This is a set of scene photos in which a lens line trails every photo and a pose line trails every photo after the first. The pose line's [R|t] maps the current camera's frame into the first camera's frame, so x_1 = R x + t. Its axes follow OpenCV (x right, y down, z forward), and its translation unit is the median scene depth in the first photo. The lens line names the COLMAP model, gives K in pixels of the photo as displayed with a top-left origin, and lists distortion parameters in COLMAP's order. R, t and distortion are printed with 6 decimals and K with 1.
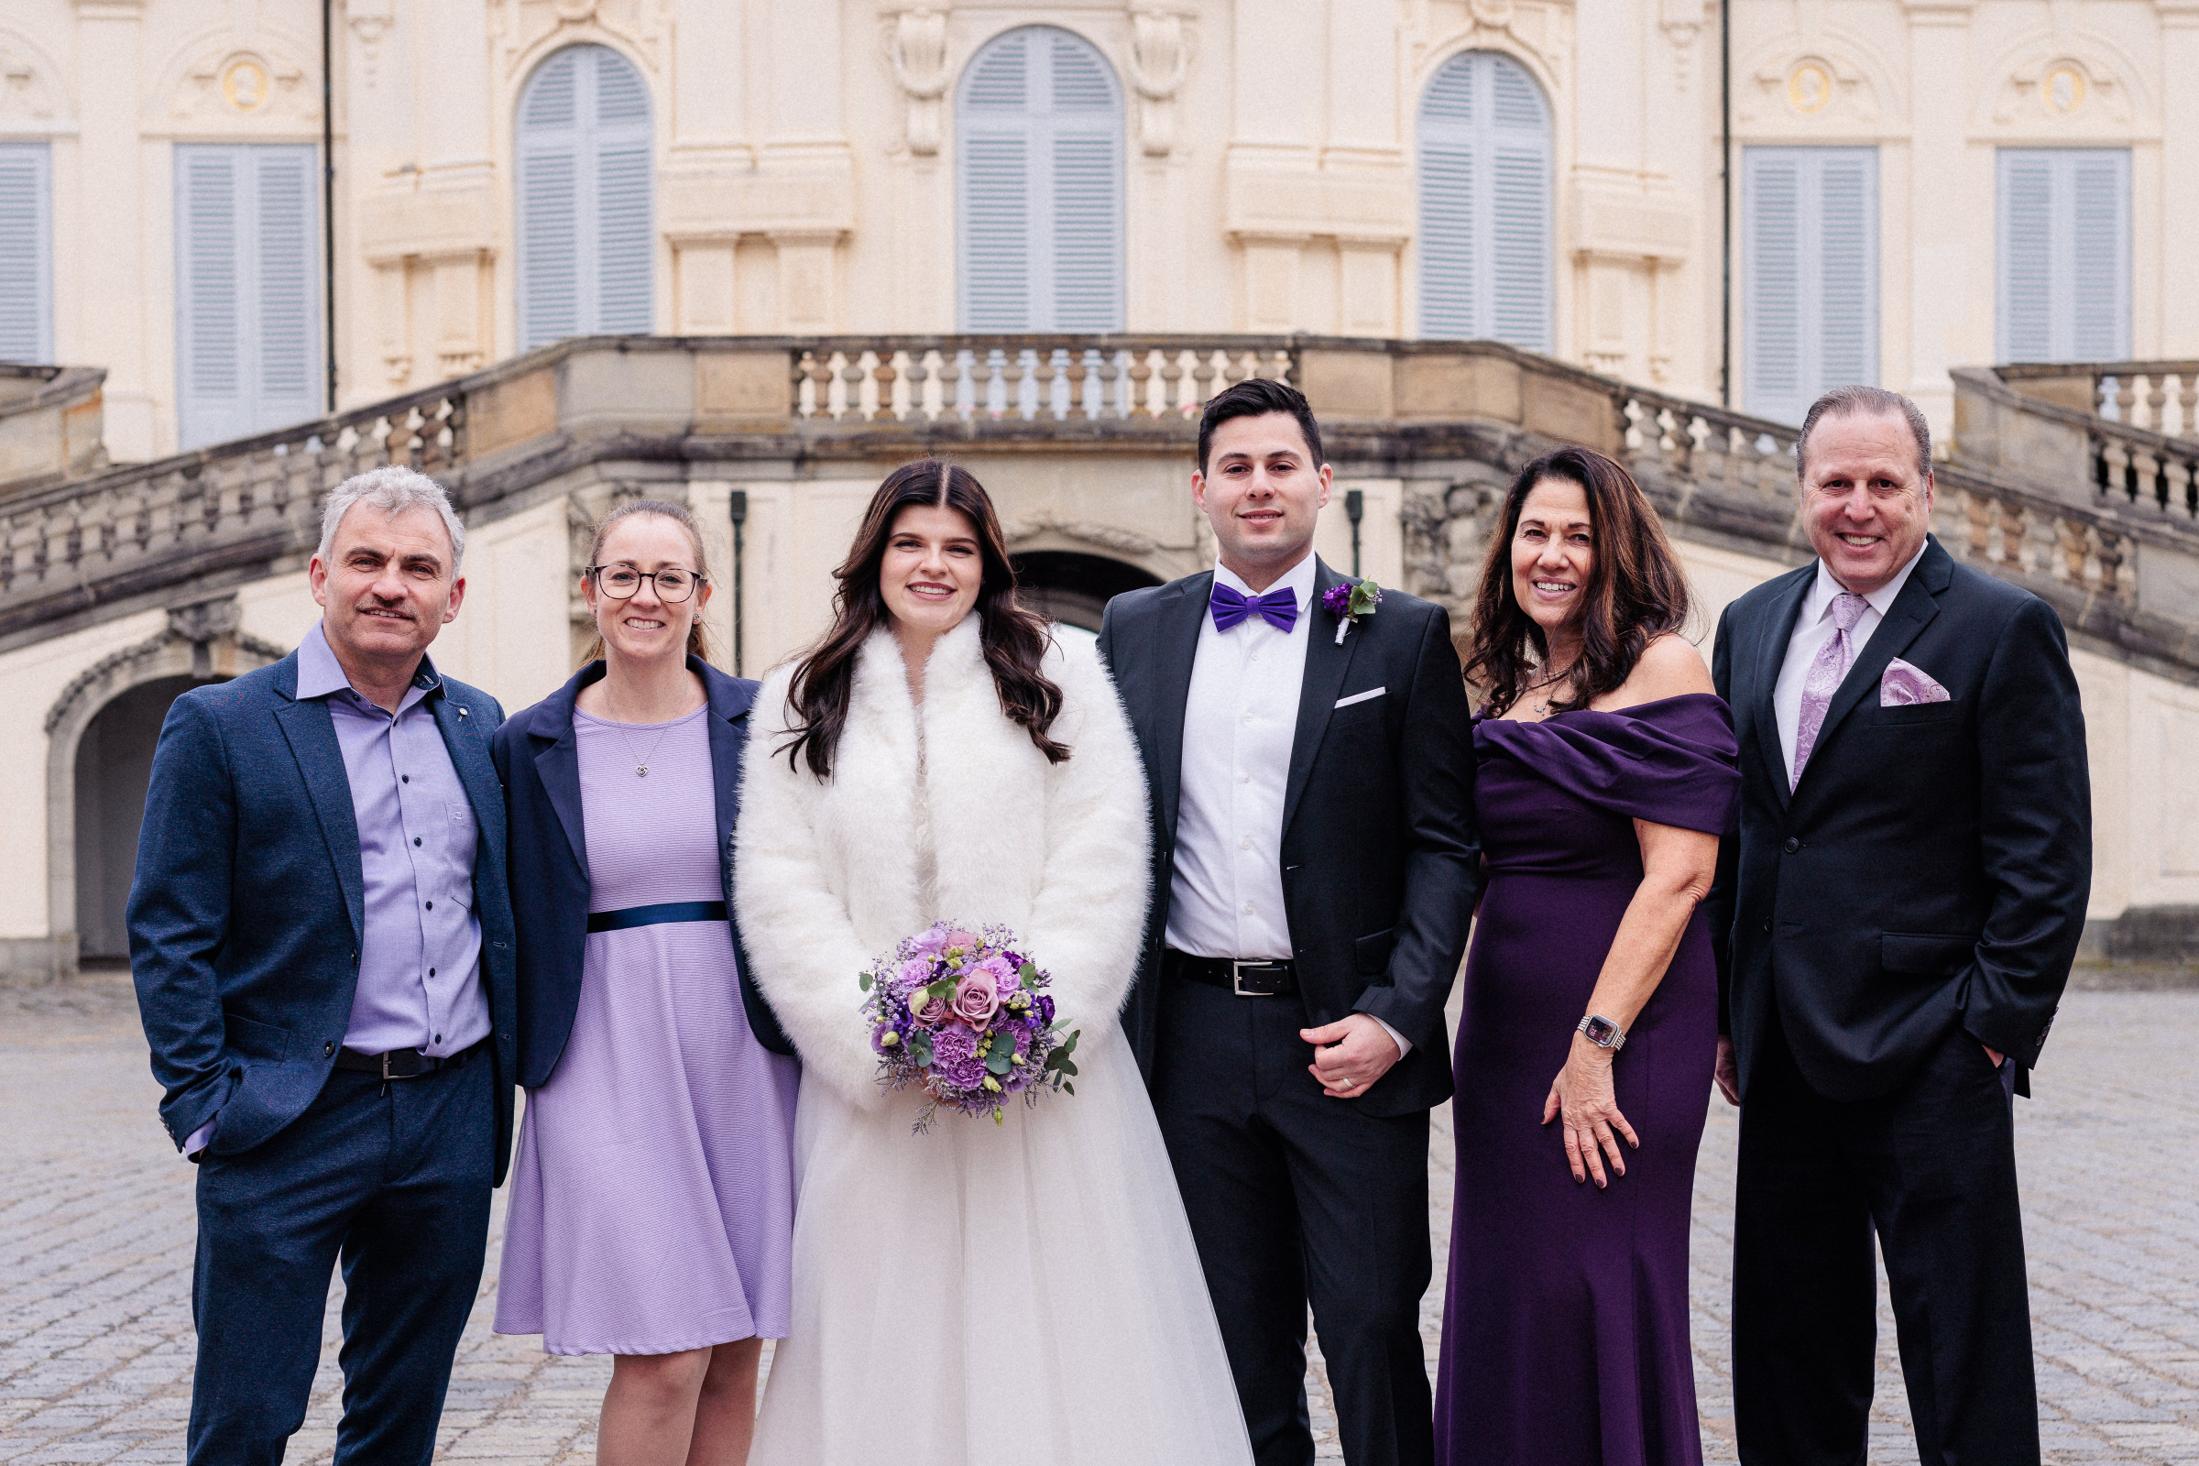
lens RADIAL K [[3833.3, 0, 1318.1], [0, 3833.3, 806.4], [0, 0, 1]] dist [0.004974, 0.033476]
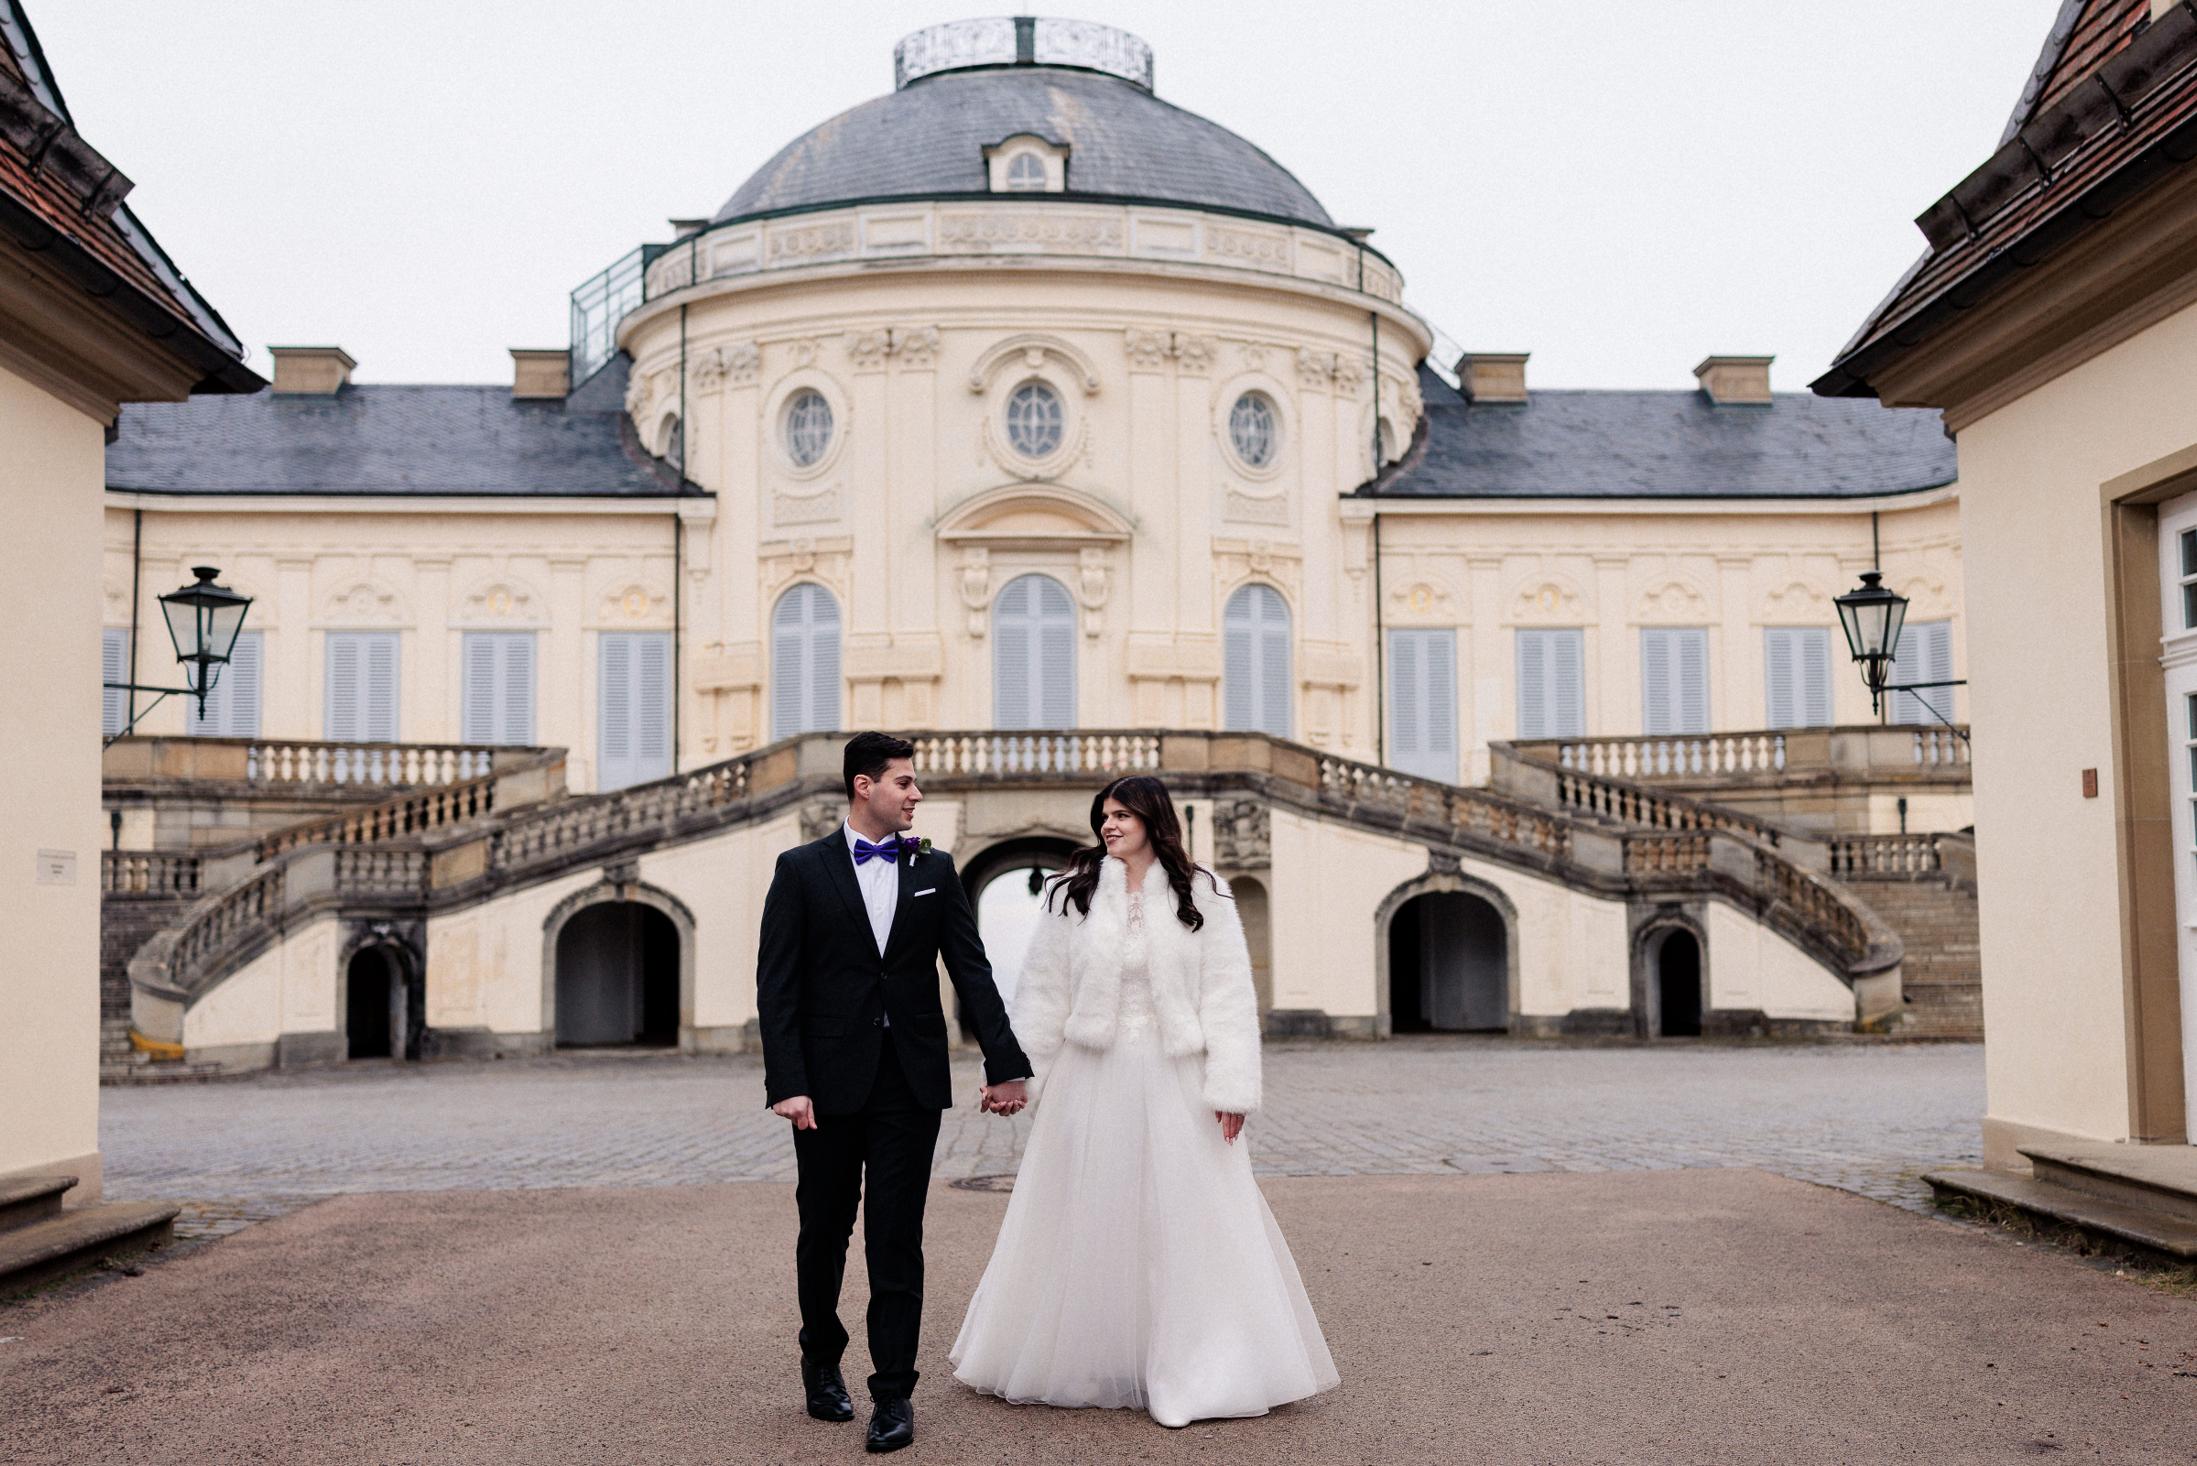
lens RADIAL K [[2117.8, 0, 1210.2], [0, 2117.8, 748.0], [0, 0, 1]] dist [0.019352, -0.006141]
pose [[0.999932, -0.005487, 0.010242, 0.008995], [0.006511, 0.994678, -0.102824, 0.002644], [-0.009624, 0.102884, 0.994647, -0.114998]]
